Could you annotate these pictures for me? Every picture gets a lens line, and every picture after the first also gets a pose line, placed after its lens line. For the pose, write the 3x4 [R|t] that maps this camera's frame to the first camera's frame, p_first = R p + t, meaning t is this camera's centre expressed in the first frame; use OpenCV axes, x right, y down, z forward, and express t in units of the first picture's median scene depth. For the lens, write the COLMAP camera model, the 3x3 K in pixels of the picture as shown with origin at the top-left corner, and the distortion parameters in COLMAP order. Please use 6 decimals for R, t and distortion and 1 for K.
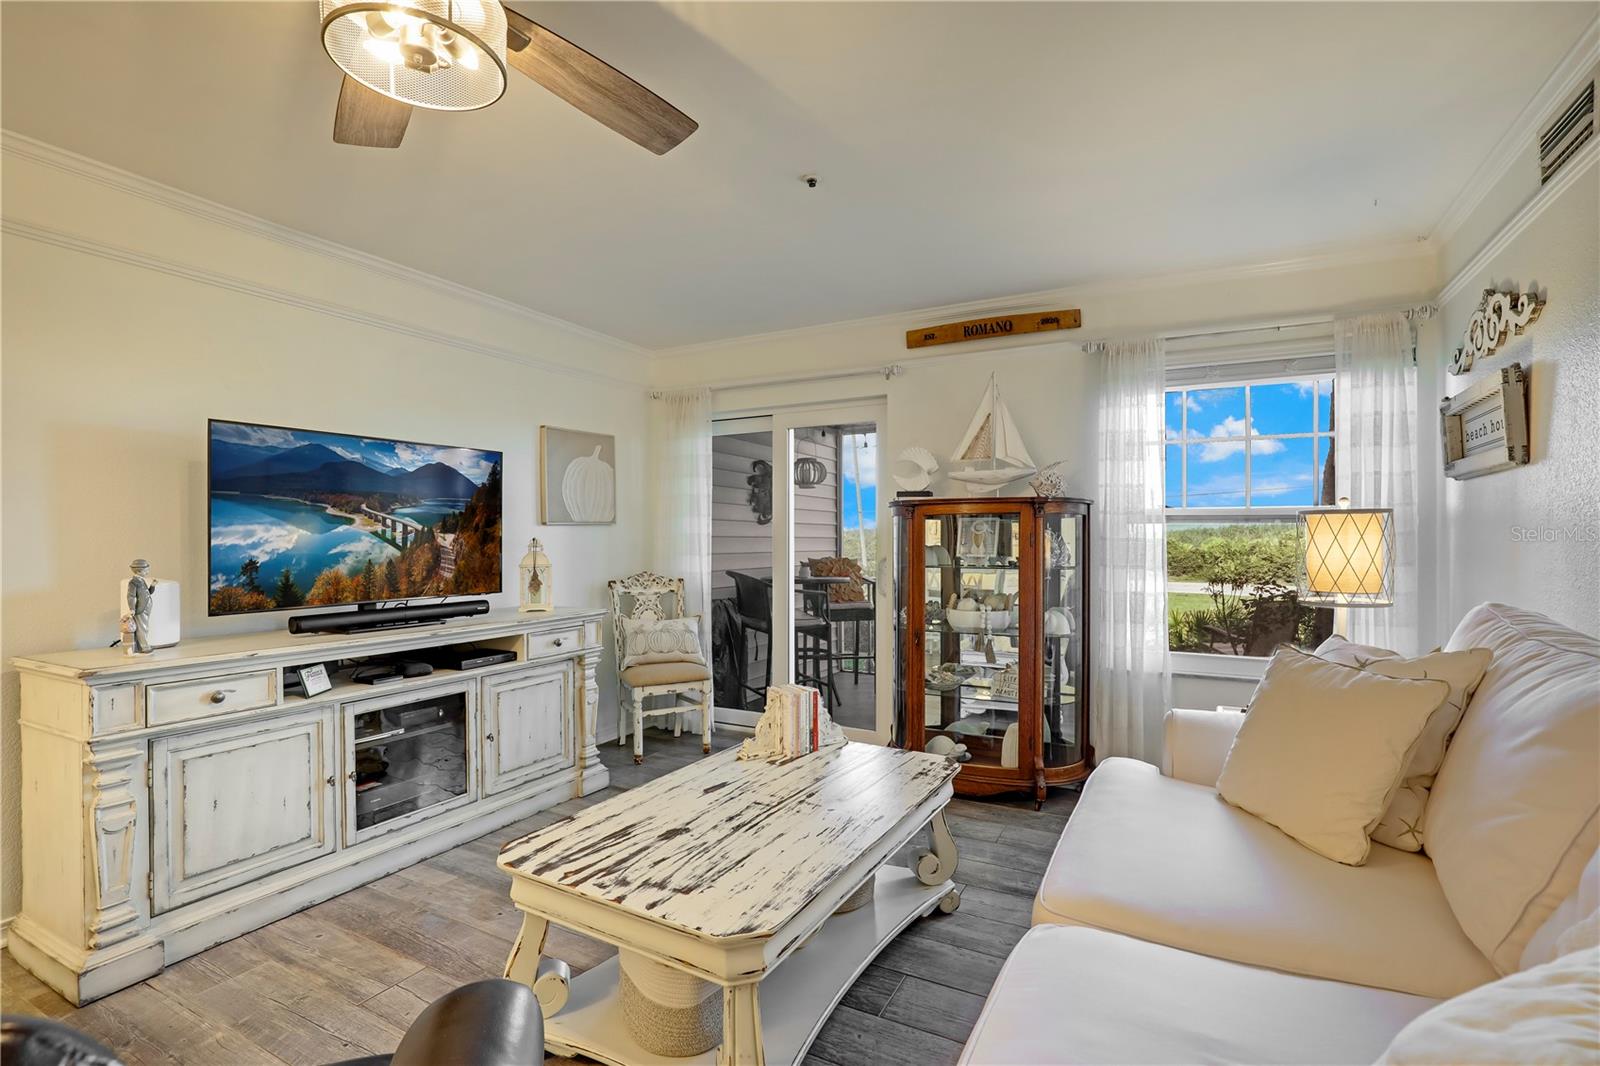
lens RADIAL K [[719.5, 0, 822.6], [0, 719.5, 535.6], [0, 0, 1]] dist [-0.005956, -0.000516]
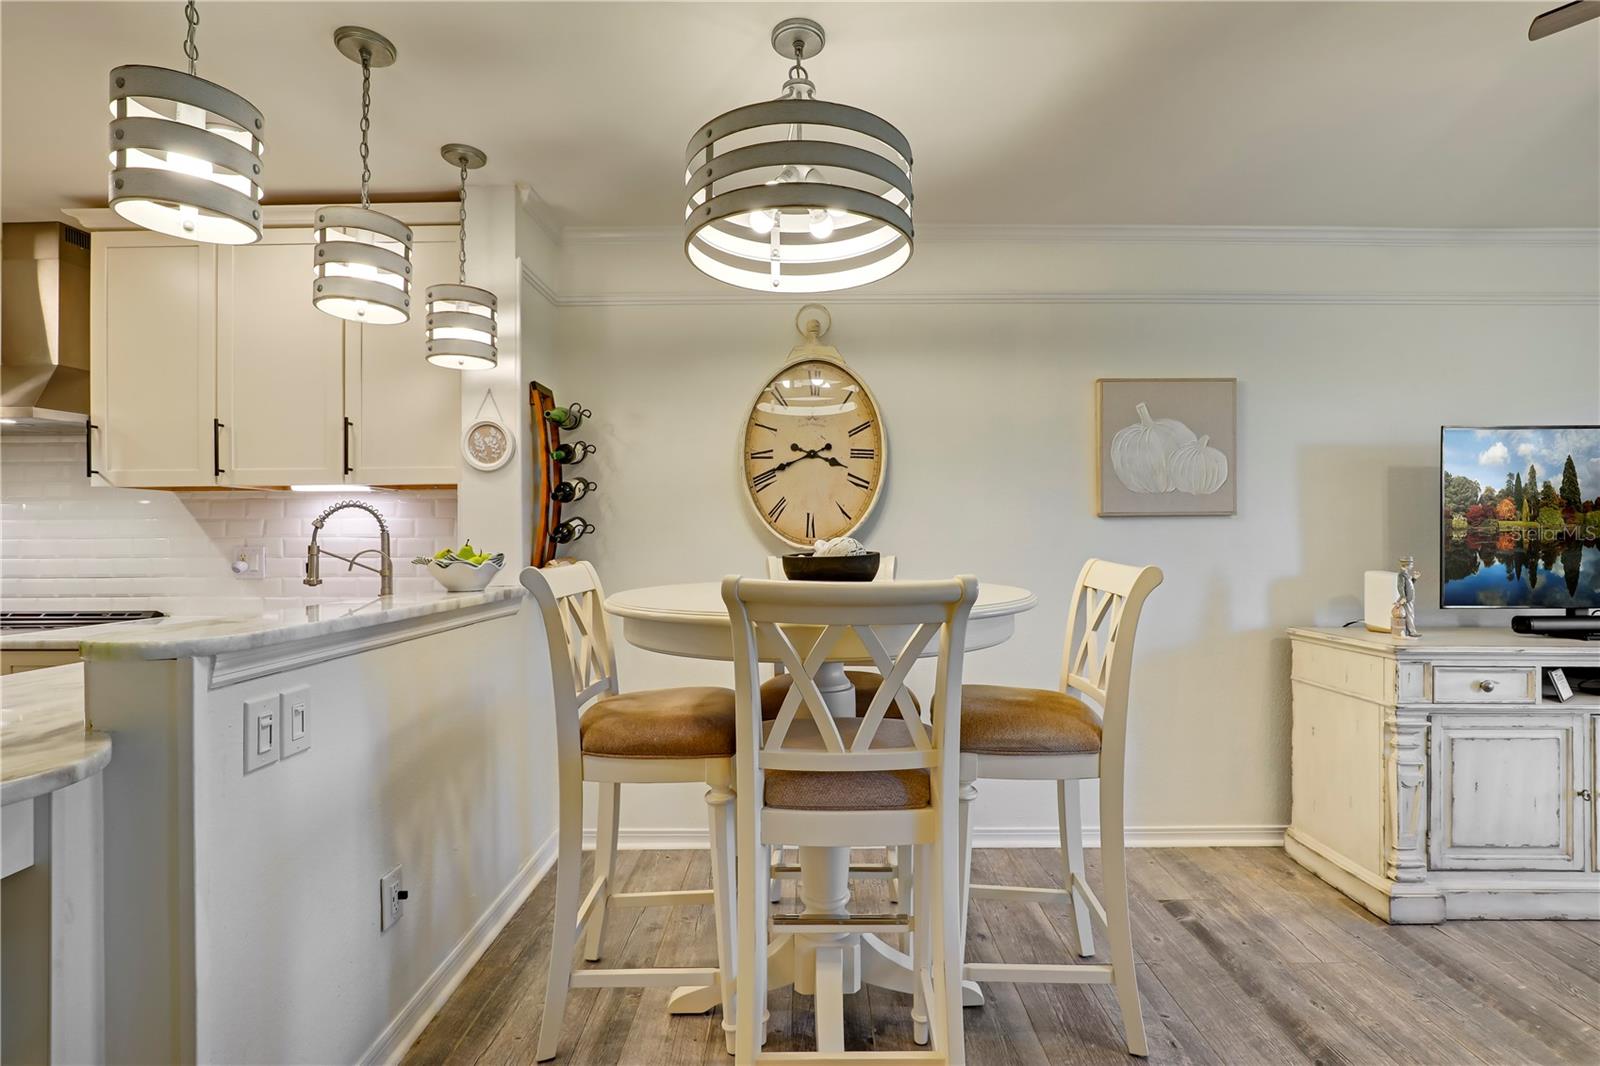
lens RADIAL K [[719.5, 0, 822.6], [0, 719.5, 535.6], [0, 0, 1]] dist [-0.005956, -0.000516]
pose [[0.452939, -0.001791, -0.891540, -0.361798], [0.002920, 0.999996, -0.000526, -0.000030], [0.891537, -0.002365, 0.452942, -0.372872]]
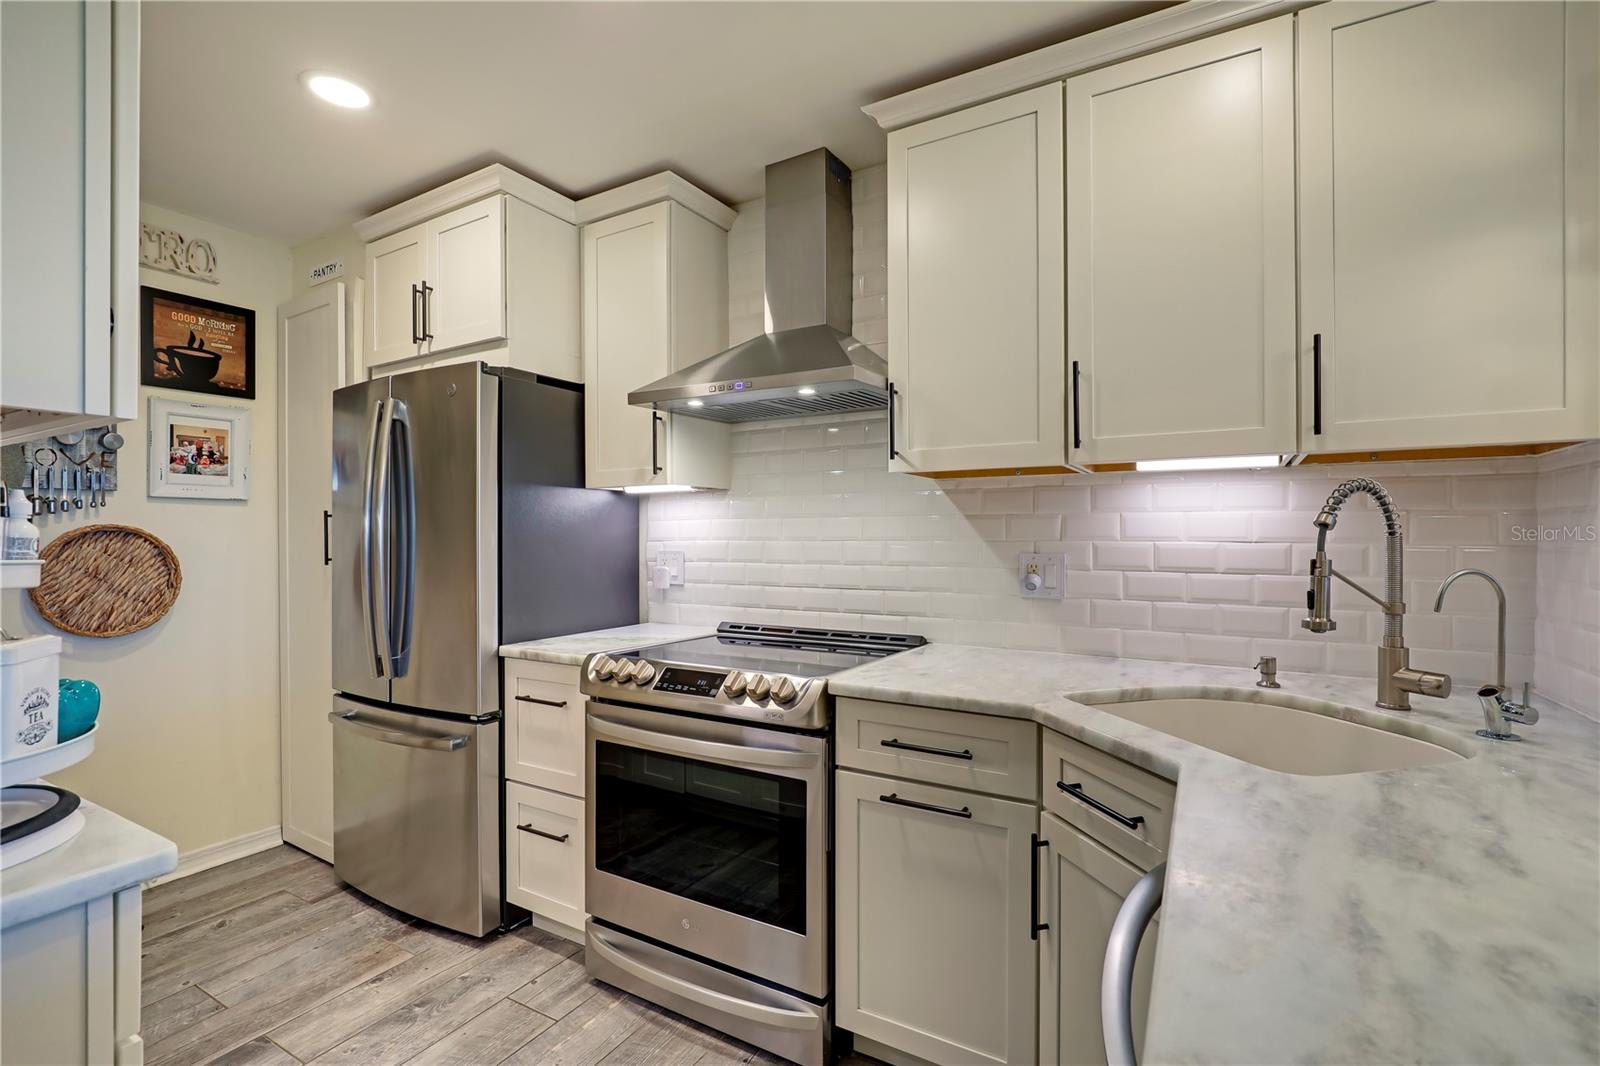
lens RADIAL K [[719.5, 0, 822.6], [0, 719.5, 535.6], [0, 0, 1]] dist [-0.005956, -0.000516]
pose [[-0.032230, 0.003455, -0.999475, -1.155740], [0.001515, 0.999993, 0.003408, -0.011768], [0.999479, -0.001404, -0.032235, -1.041509]]
